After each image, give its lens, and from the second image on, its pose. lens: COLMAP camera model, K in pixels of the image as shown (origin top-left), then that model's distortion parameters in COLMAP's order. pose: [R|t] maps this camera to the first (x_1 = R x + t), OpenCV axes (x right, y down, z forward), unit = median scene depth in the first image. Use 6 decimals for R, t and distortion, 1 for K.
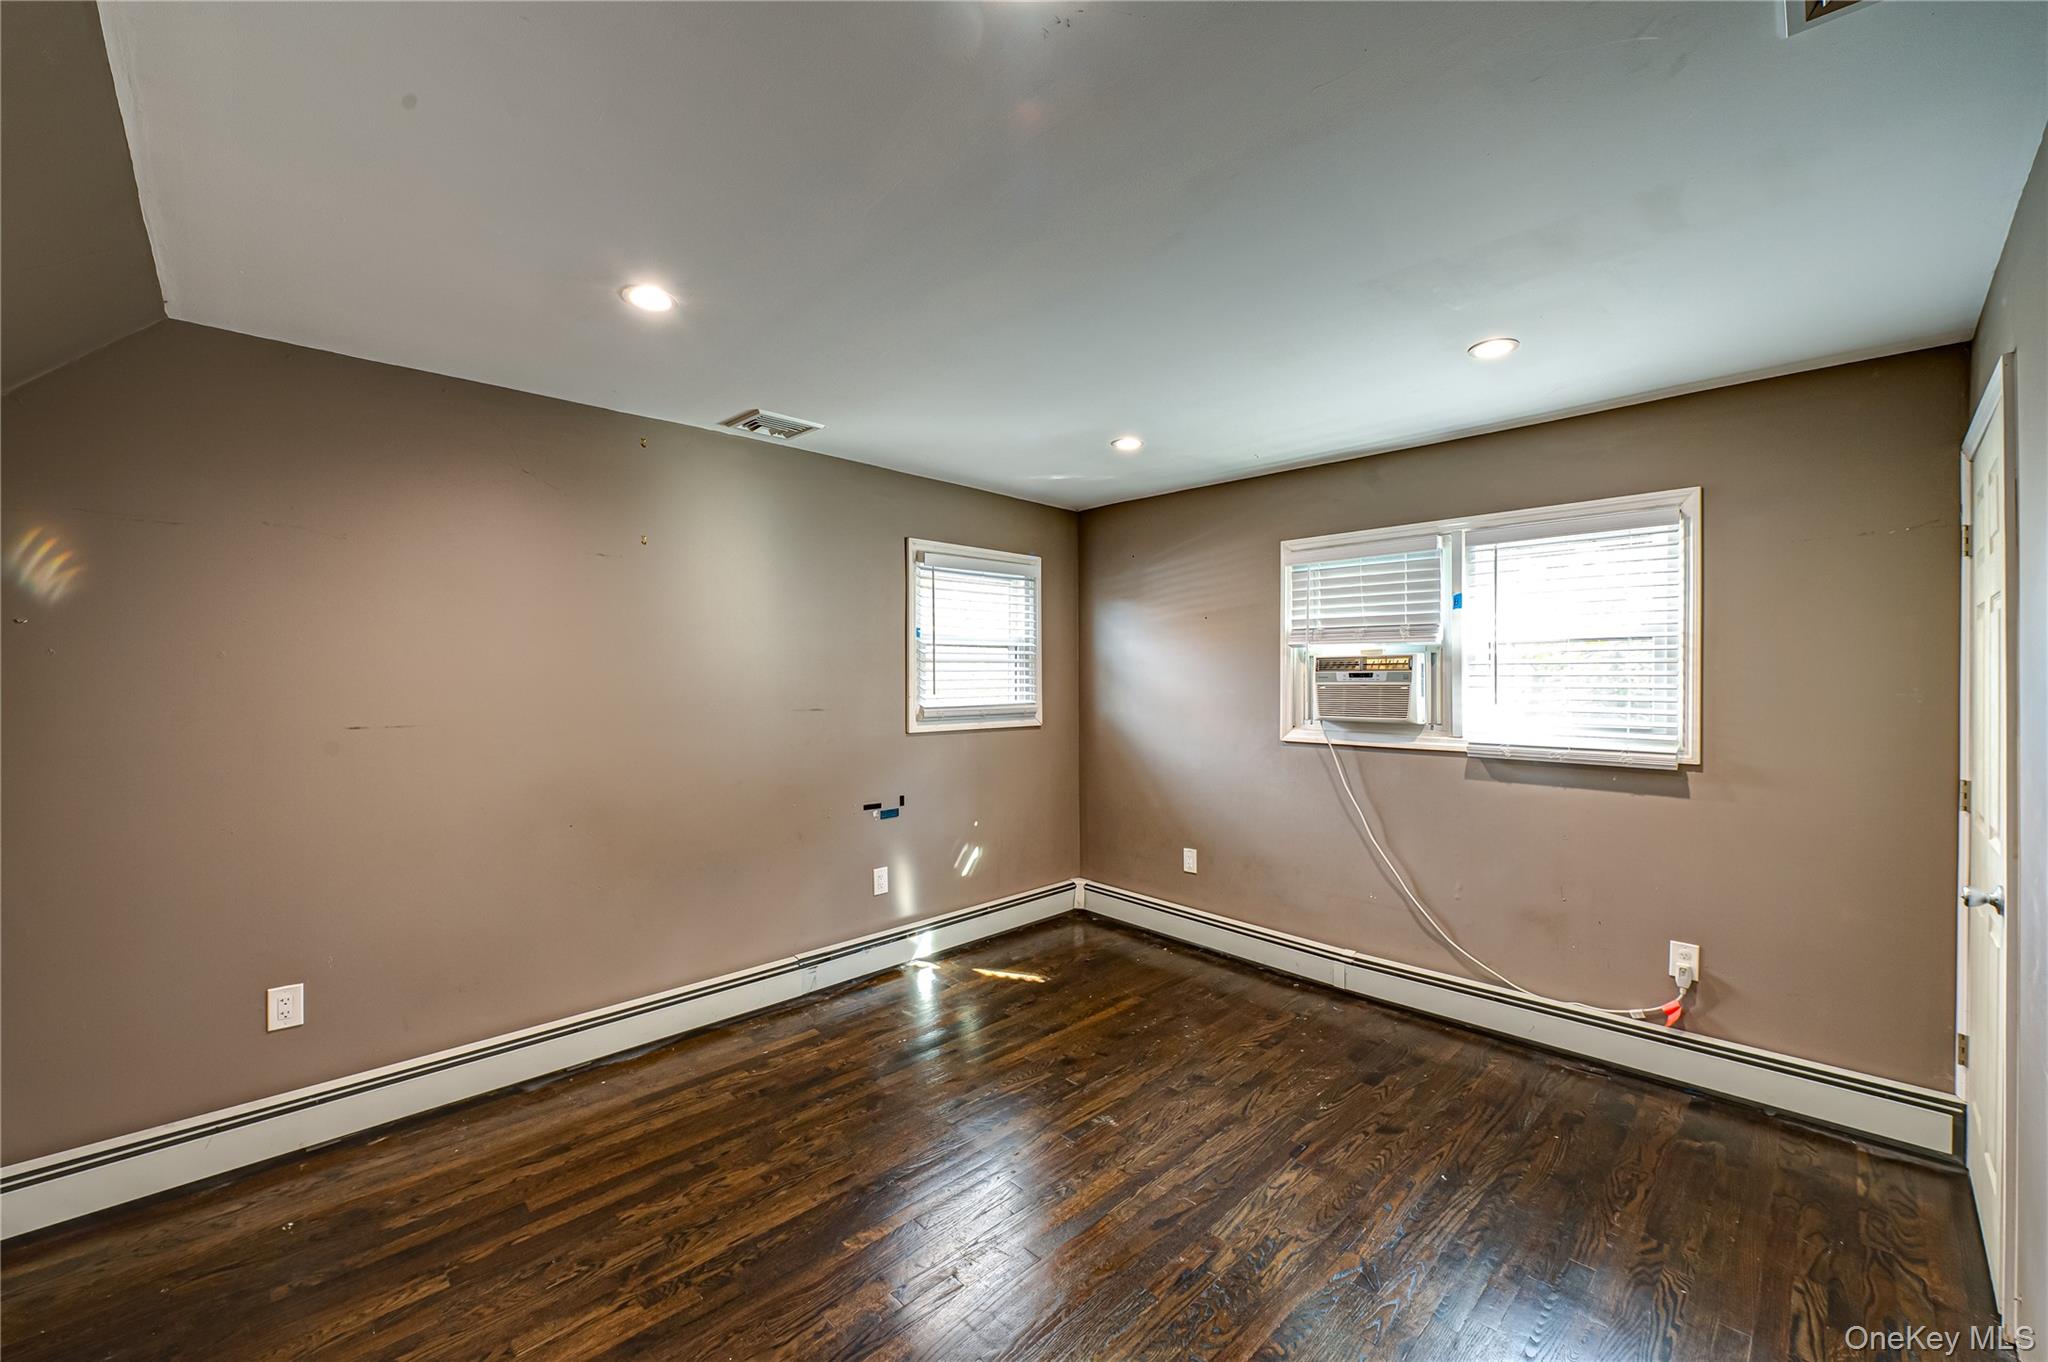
lens RADIAL K [[807.6, 0, 1032.4], [0, 807.6, 685.9], [0, 0, 1]] dist [-0.004234, -0.000602]
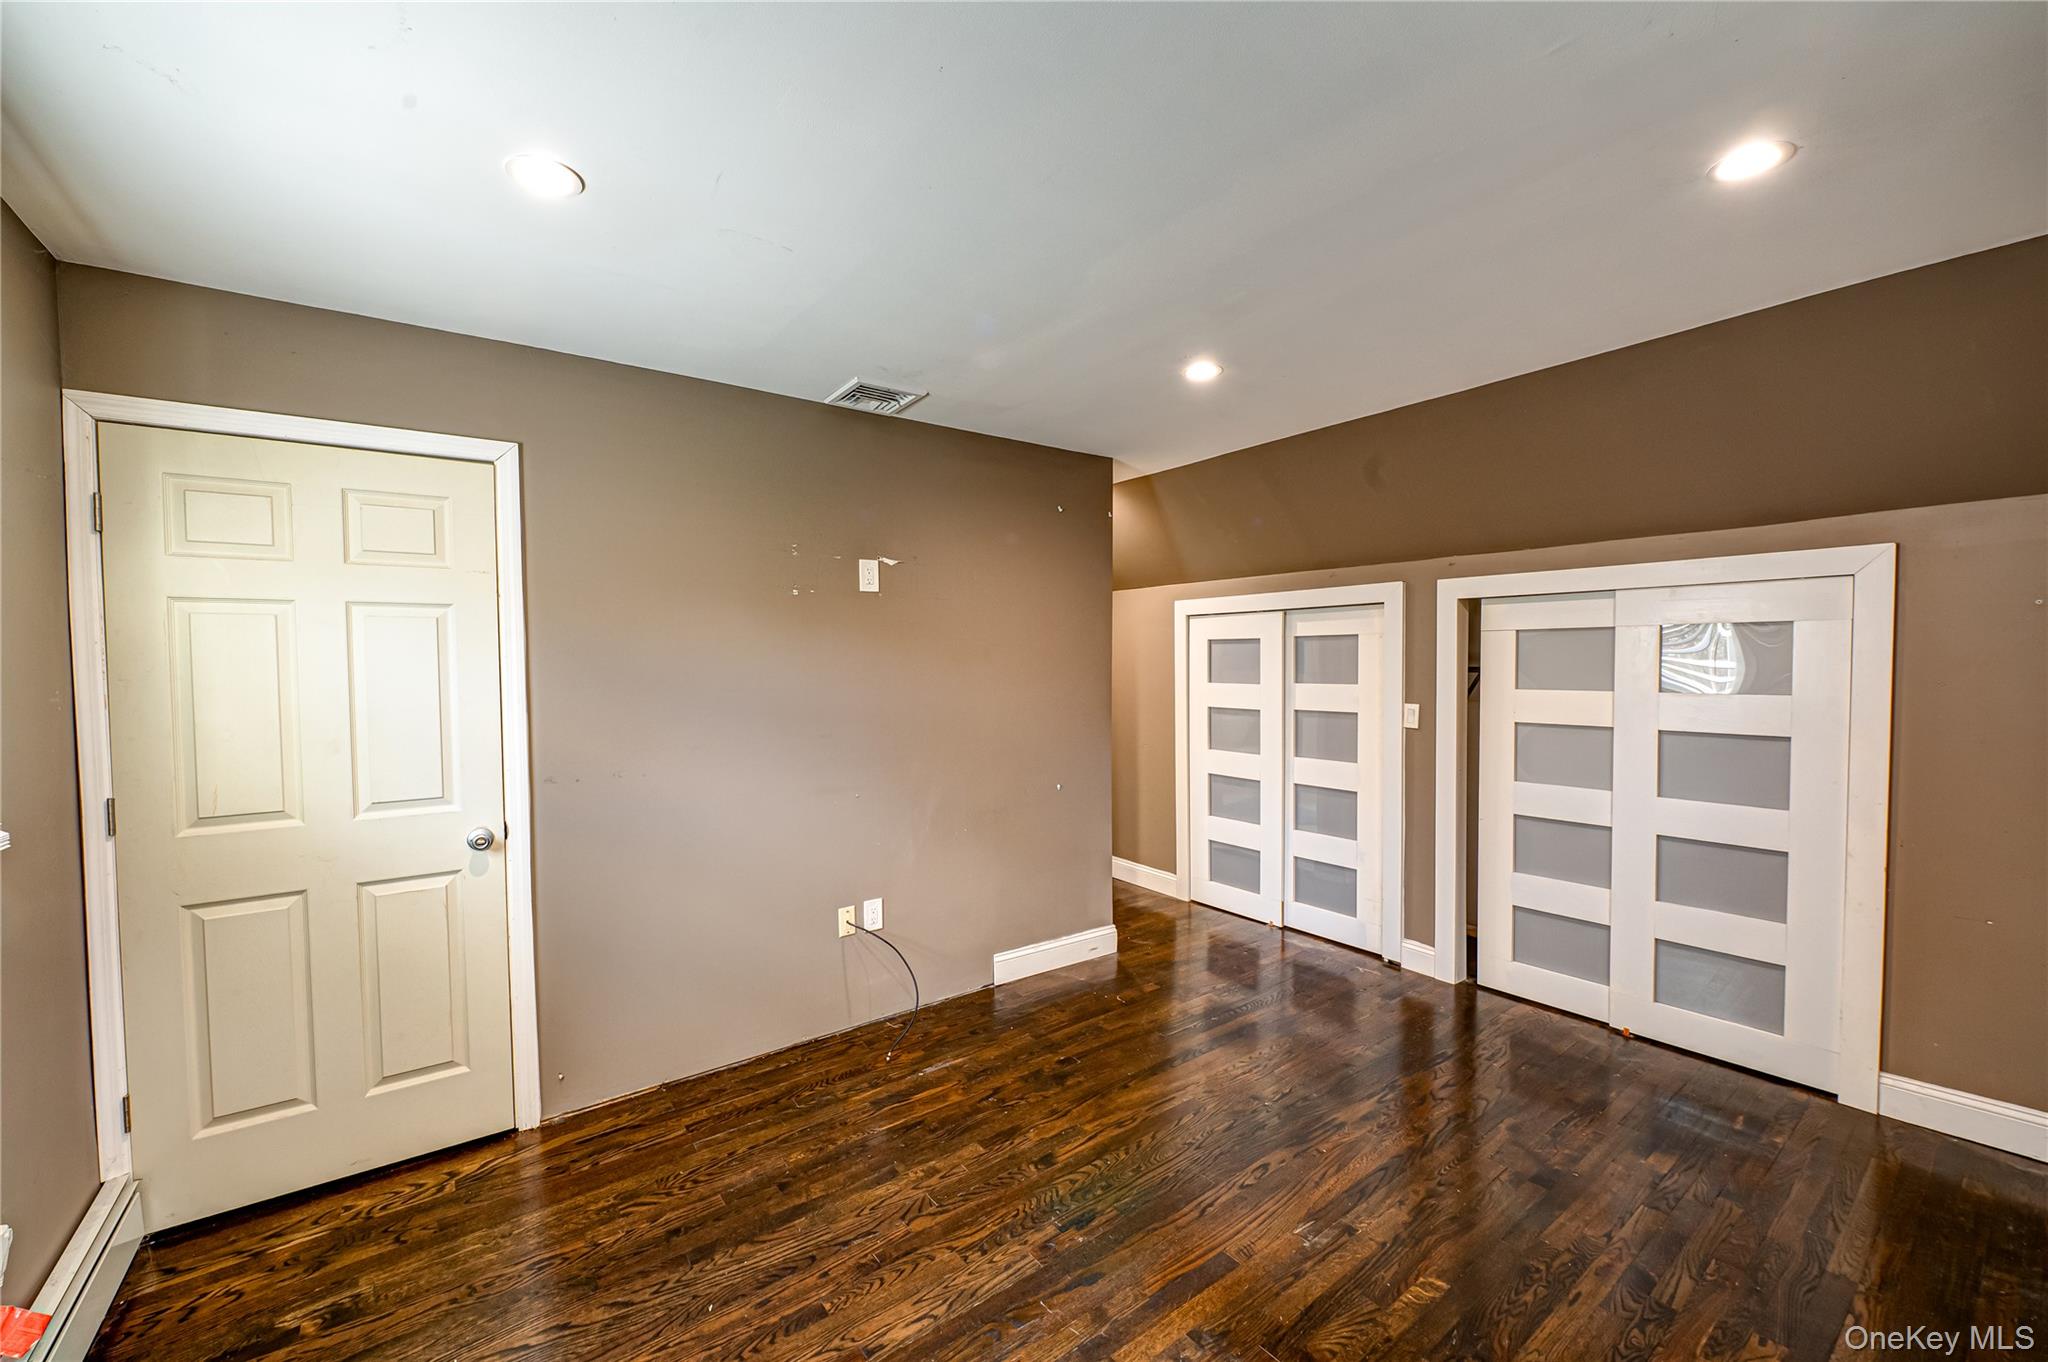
lens RADIAL K [[807.6, 0, 1032.4], [0, 807.6, 685.9], [0, 0, 1]] dist [-0.004234, -0.000602]
pose [[-0.990911, 0.007292, 0.134320, 0.070045], [0.011375, 0.999496, 0.029650, -0.012354], [-0.134036, 0.030909, -0.990494, 1.335506]]
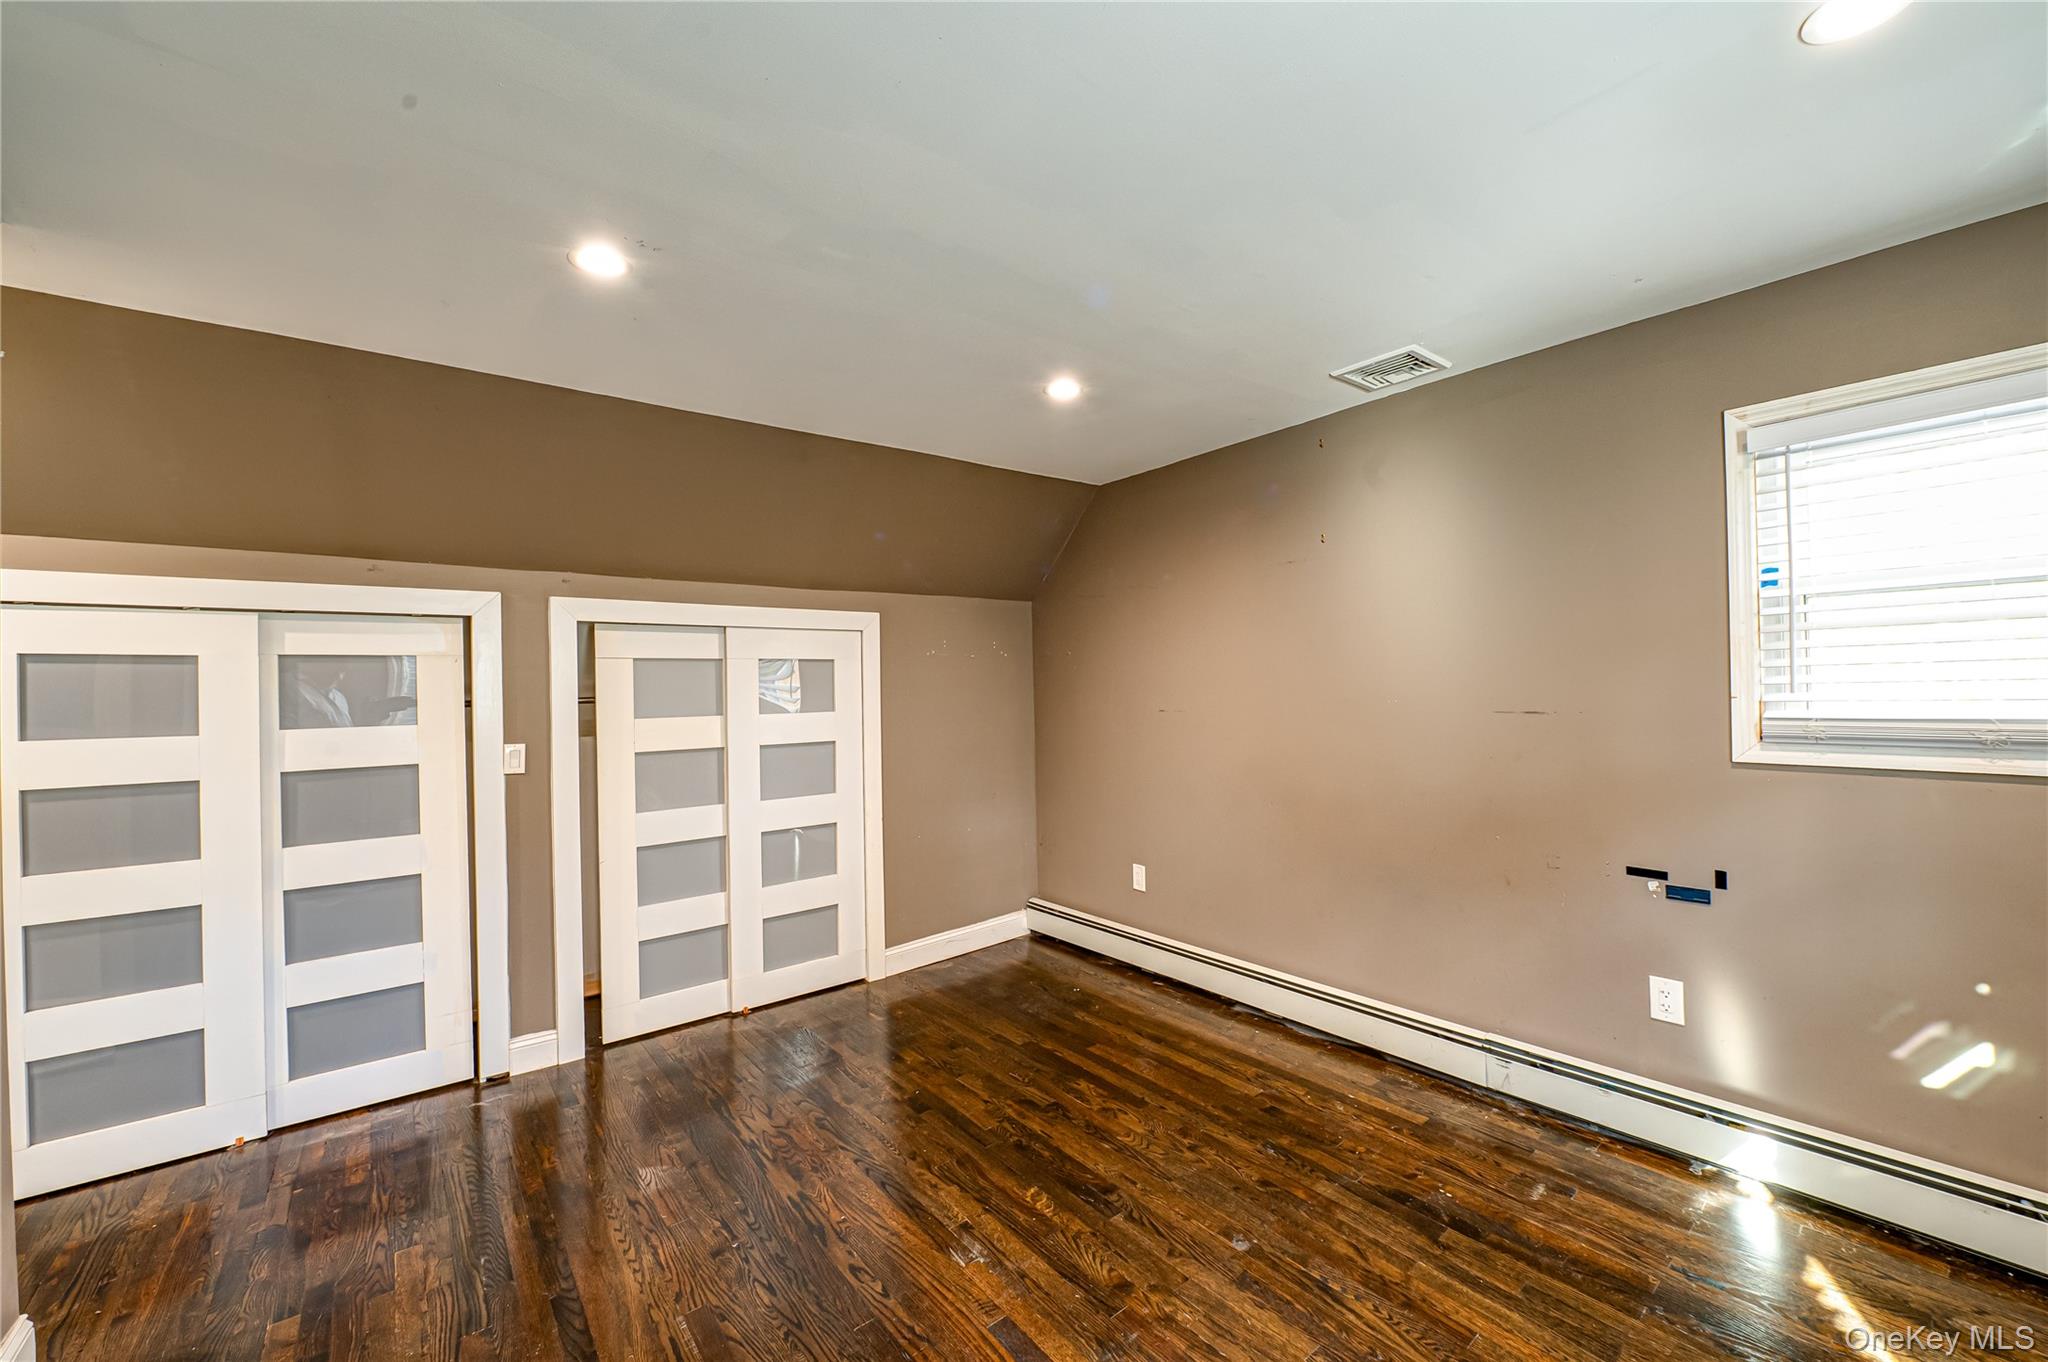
lens RADIAL K [[807.6, 0, 1032.4], [0, 807.6, 685.9], [0, 0, 1]] dist [-0.004234, -0.000602]
pose [[-0.106522, 0.008167, -0.994277, 0.599839], [0.018447, 0.999810, 0.006236, -0.008345], [0.994139, -0.017677, -0.106652, 0.775596]]
